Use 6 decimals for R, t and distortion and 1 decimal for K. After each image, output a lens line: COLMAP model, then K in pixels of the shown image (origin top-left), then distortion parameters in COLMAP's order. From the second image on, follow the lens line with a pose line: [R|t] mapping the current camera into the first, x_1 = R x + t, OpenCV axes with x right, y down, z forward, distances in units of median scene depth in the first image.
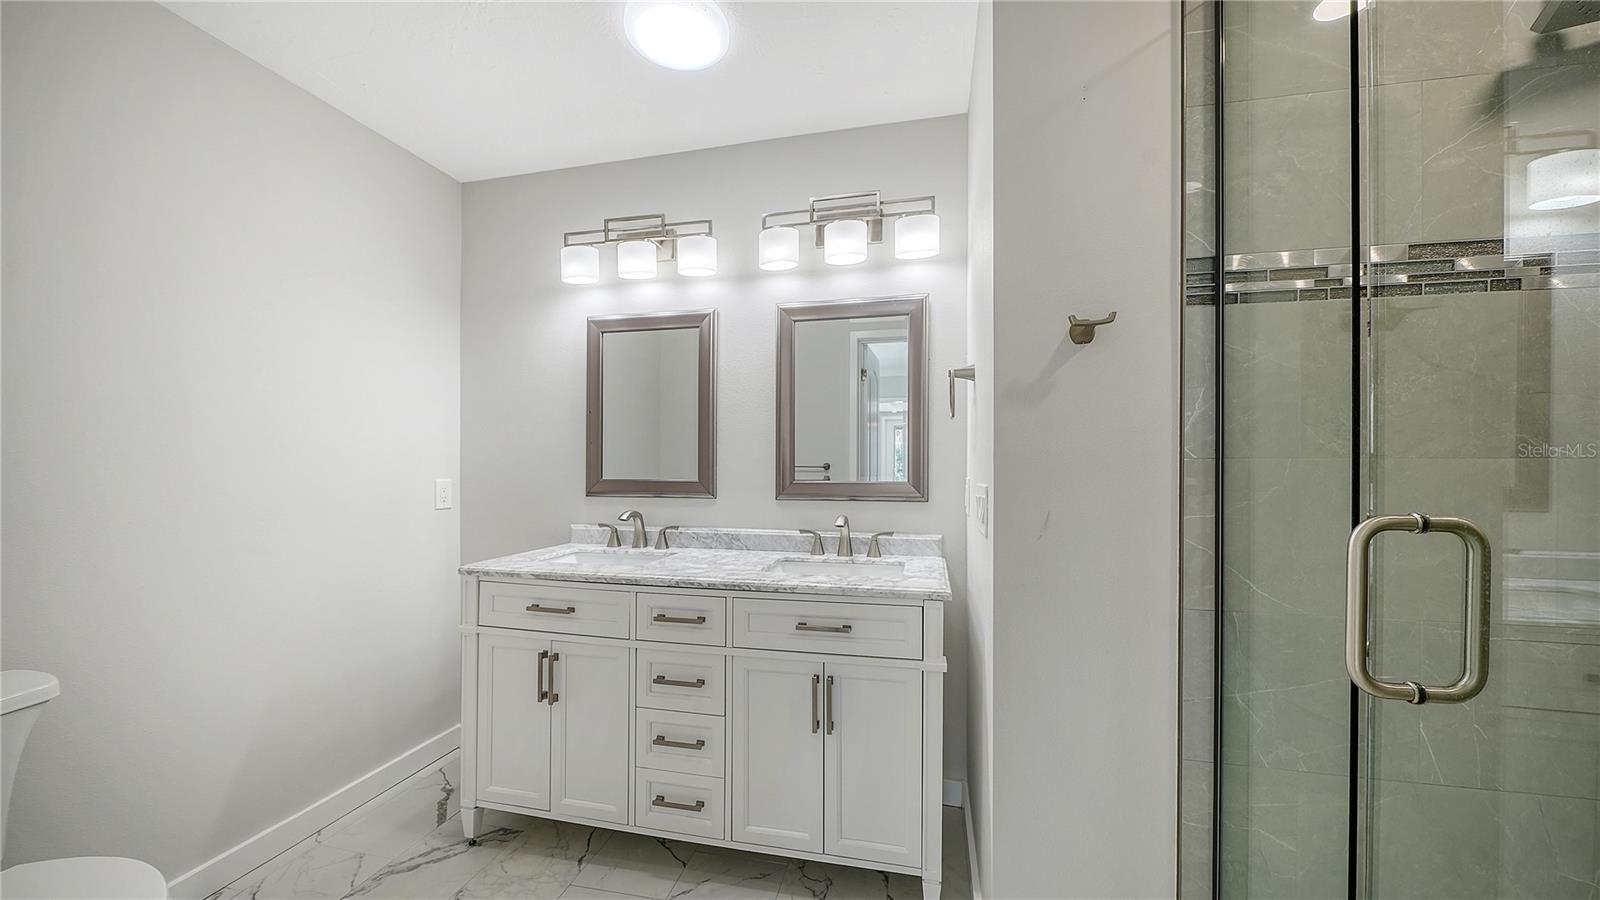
lens RADIAL K [[560.9, 0, 808.0], [0, 560.9, 465.6], [0, 0, 1]] dist [-0.004096, -0.001135]
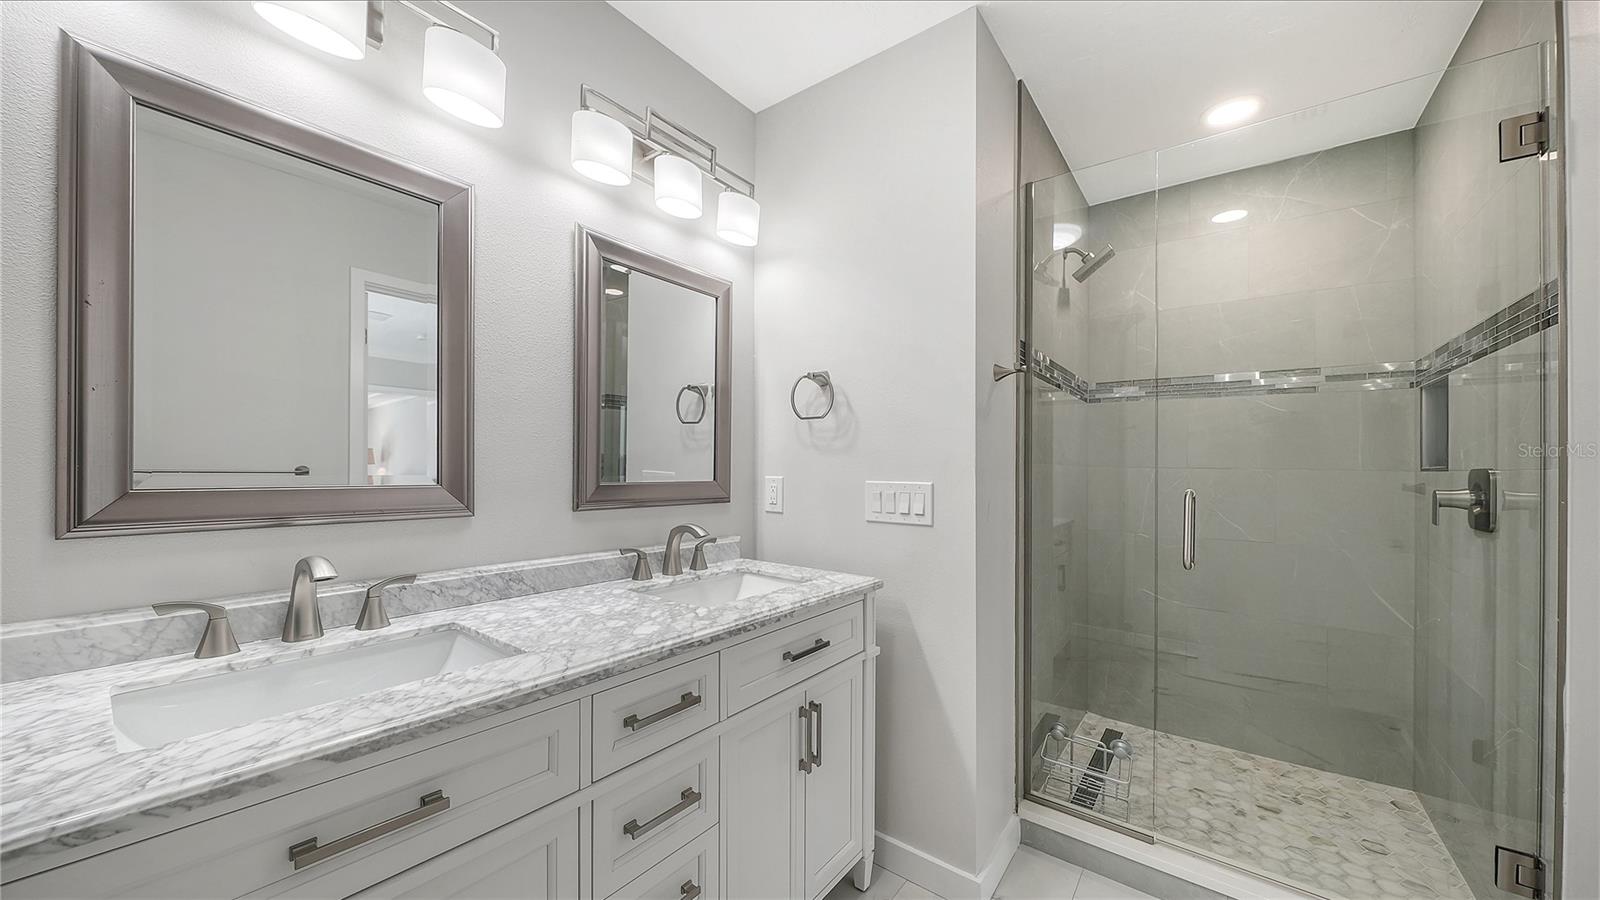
lens RADIAL K [[560.9, 0, 806.1], [0, 560.9, 463.5], [0, 0, 1]] dist [-0.004096, -0.001135]
pose [[0.422239, 0.011401, 0.906413, -0.565516], [-0.010520, 0.999915, -0.007676, 0.006191], [-0.906424, -0.006294, 0.422323, 0.472927]]
